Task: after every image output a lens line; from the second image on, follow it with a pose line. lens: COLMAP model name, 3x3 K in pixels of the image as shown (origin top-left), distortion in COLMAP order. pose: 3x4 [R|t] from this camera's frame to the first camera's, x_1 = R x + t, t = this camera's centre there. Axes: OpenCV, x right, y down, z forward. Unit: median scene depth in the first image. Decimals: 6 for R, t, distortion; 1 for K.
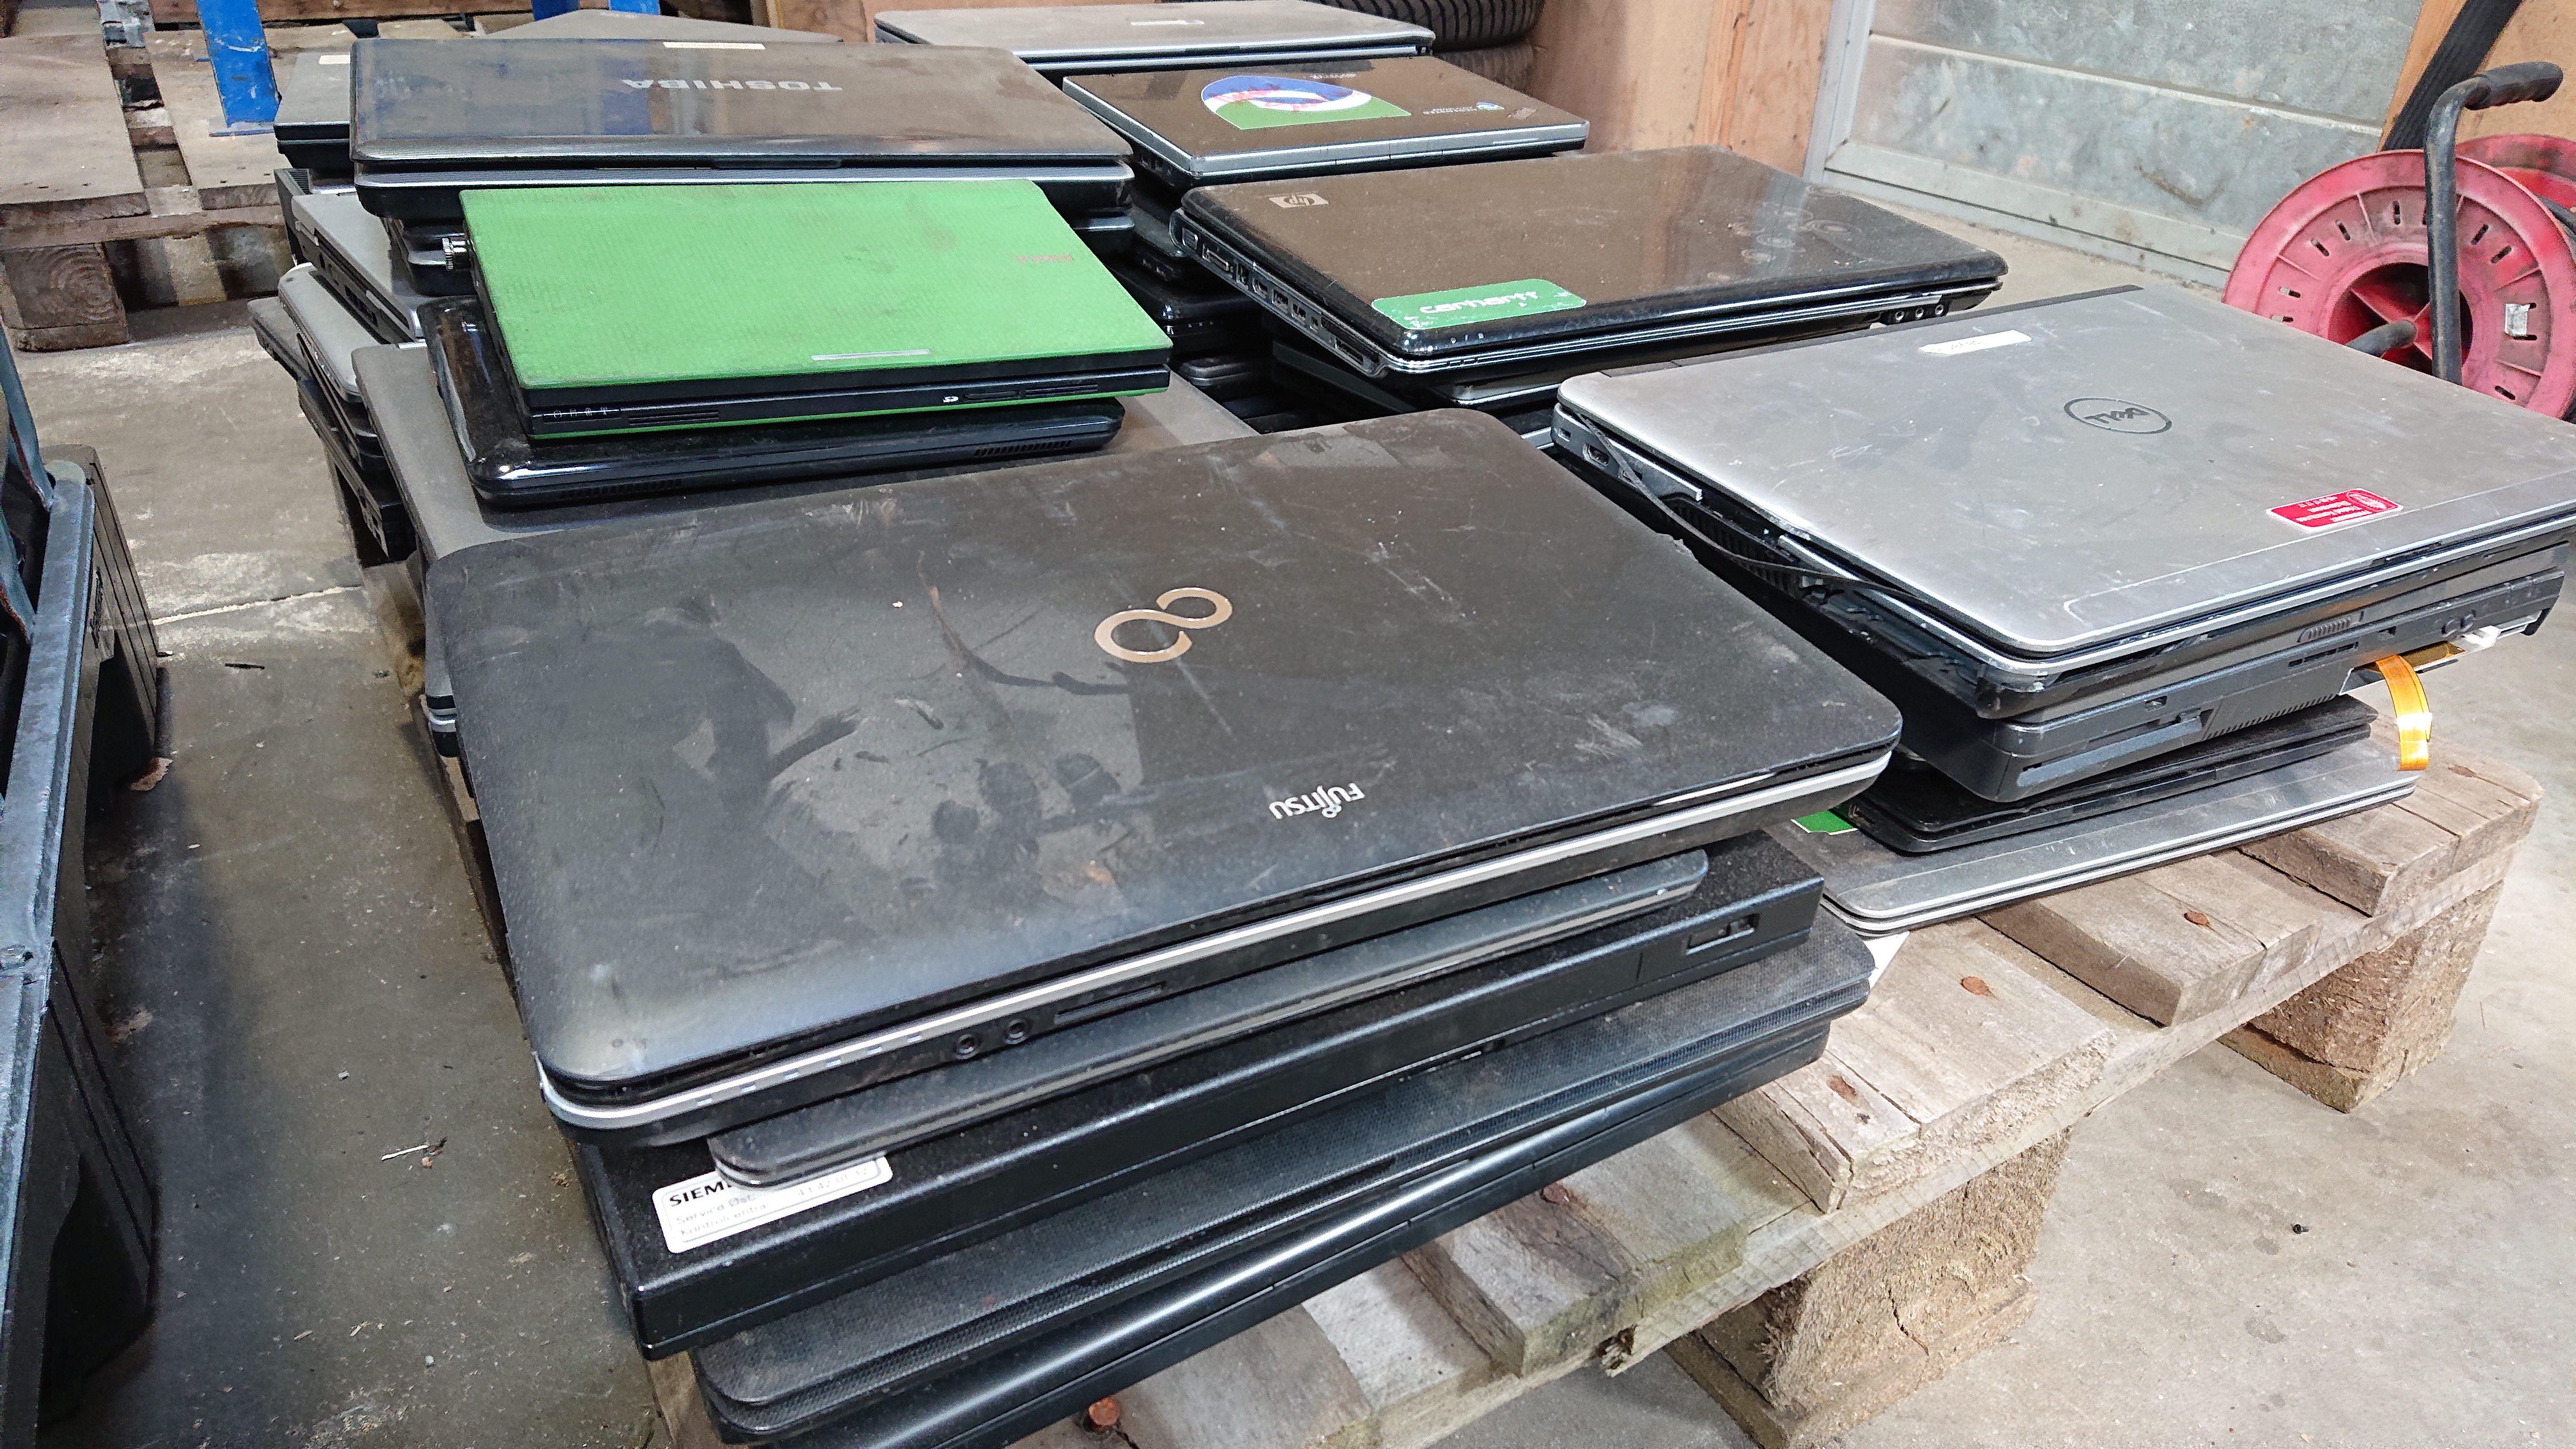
lens RADIAL K [[1746.2, 0, 1288.0], [0, 1746.2, 724.5], [0, 0, 1]] dist [0.211477, -0.331901]
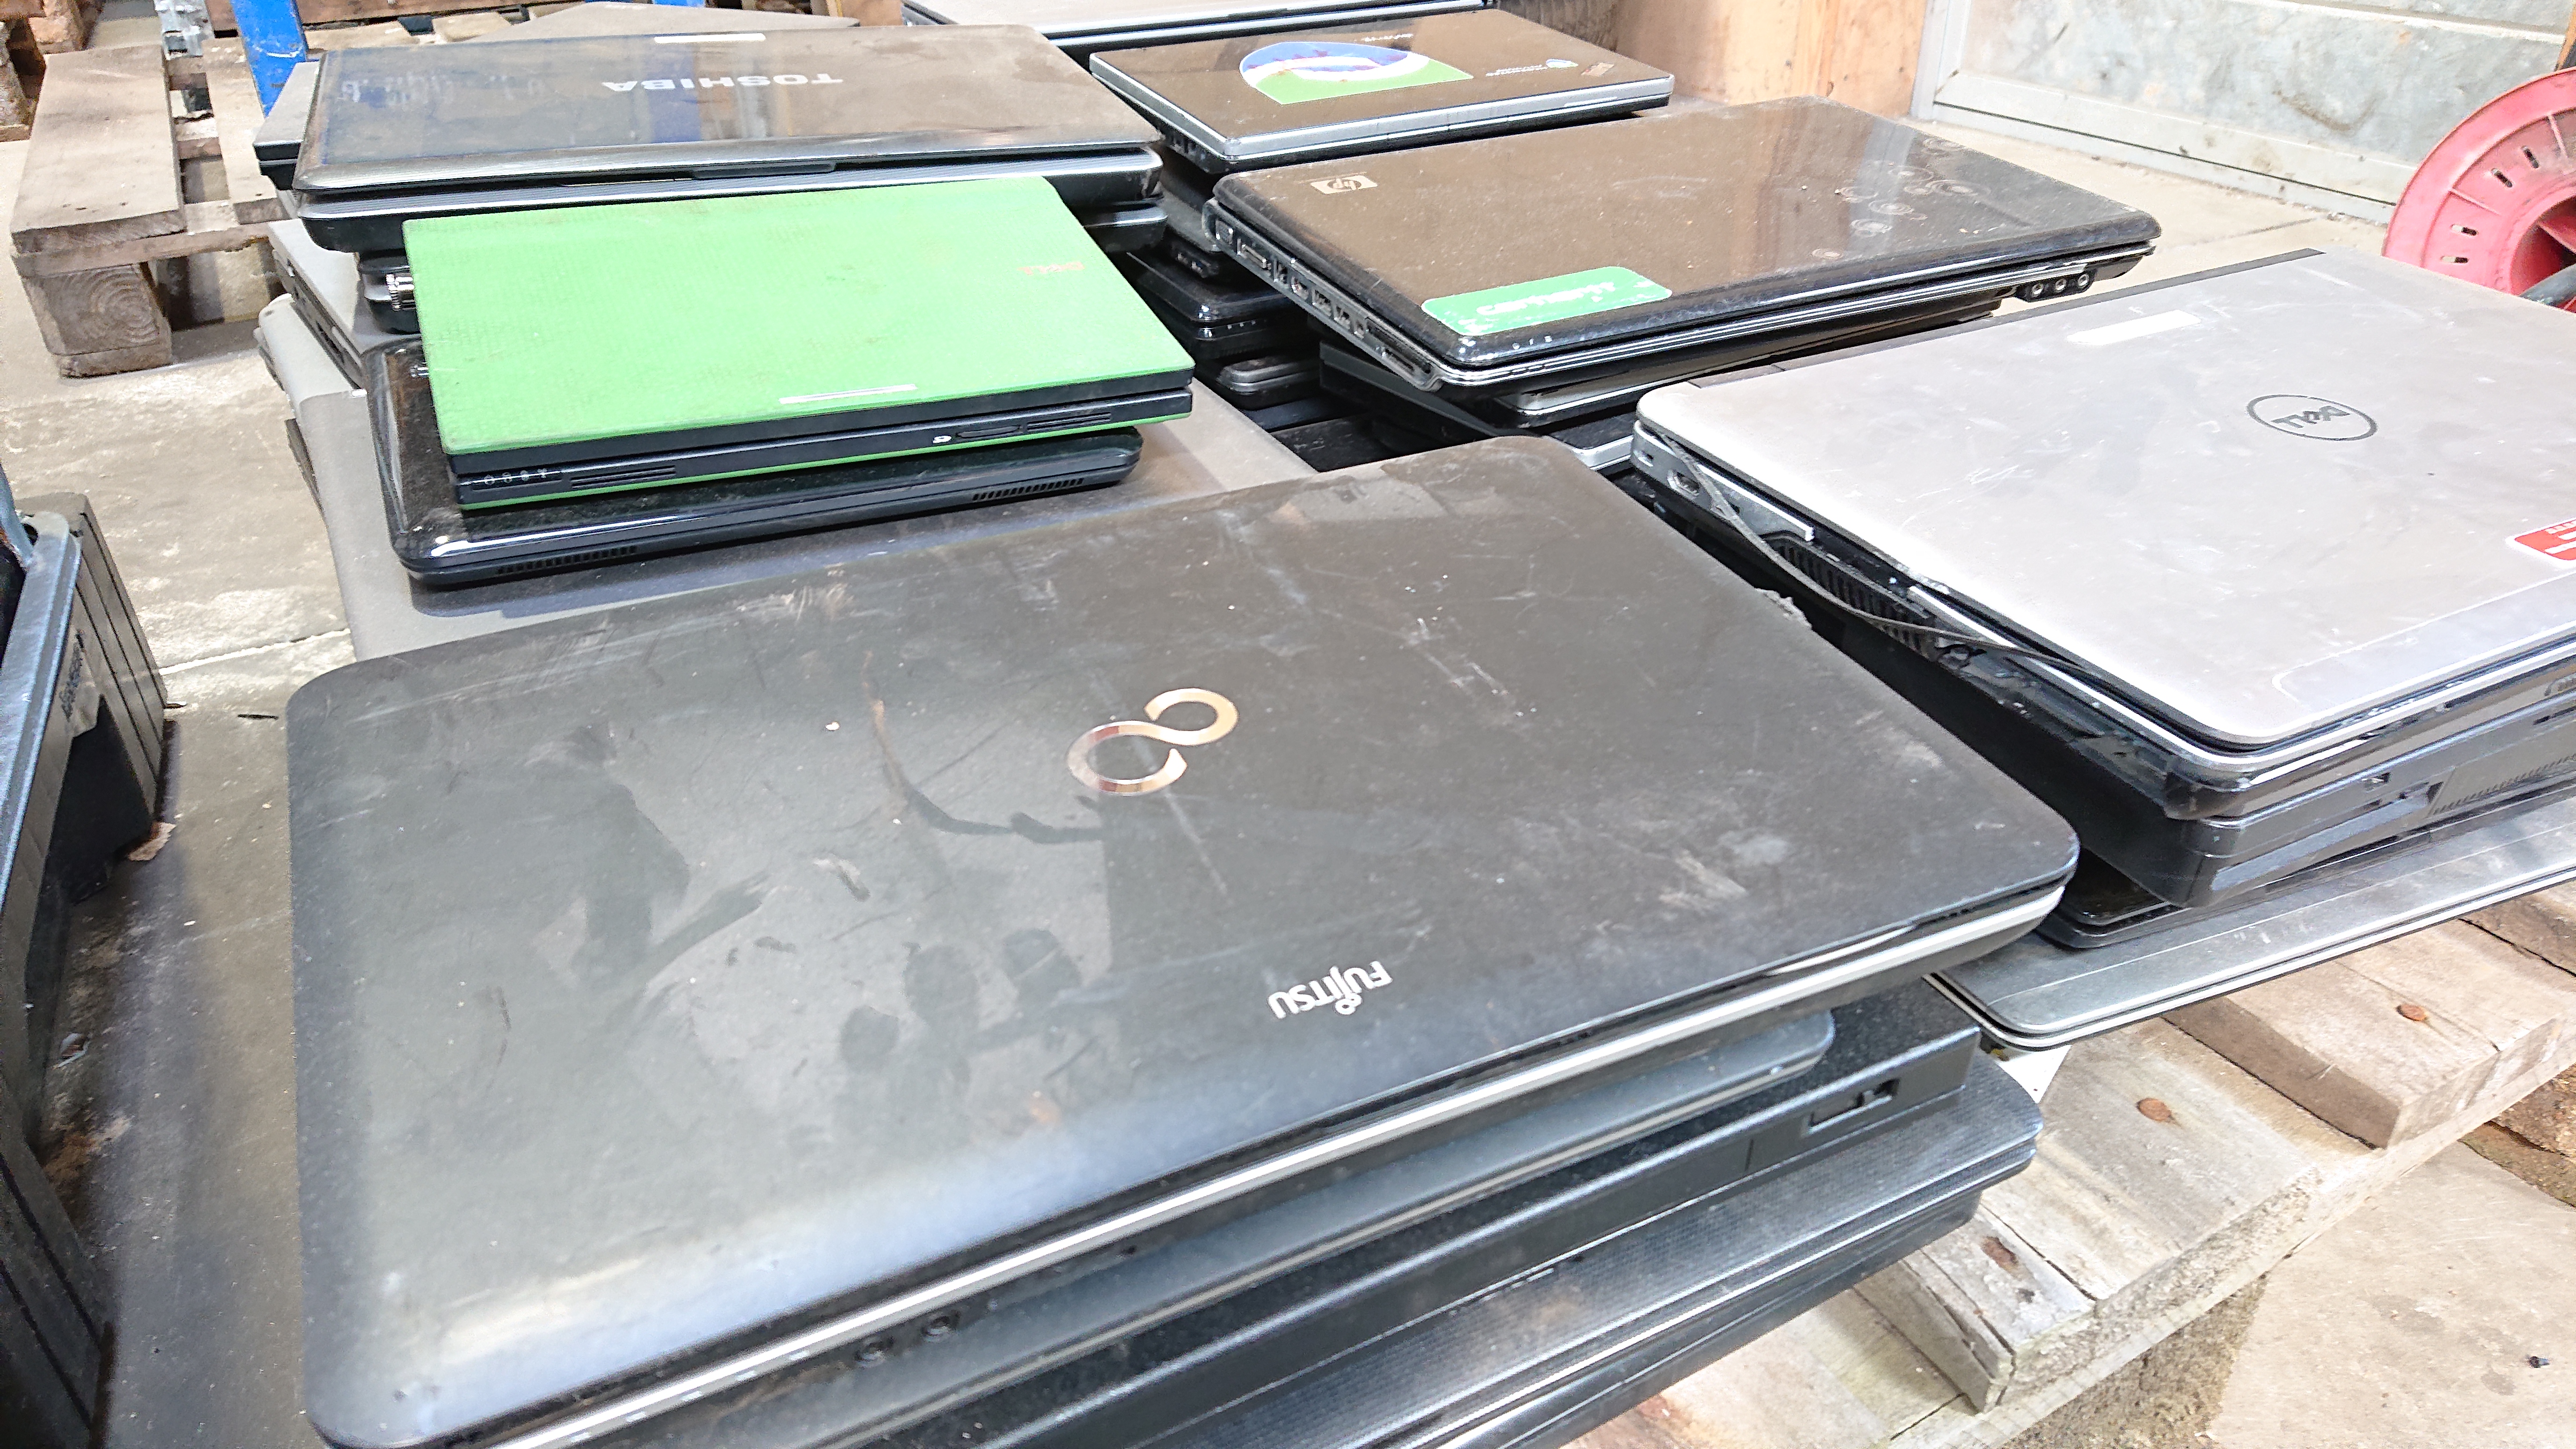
lens RADIAL K [[1737.1, 0, 1288.0], [0, 1737.1, 724.5], [0, 0, 1]] dist [0.193916, -0.296450]
pose [[0.998066, -0.023581, -0.057512, 0.031546], [0.025115, 0.999344, 0.026095, -0.066395], [0.056859, -0.027489, 0.998004, 0.146519]]
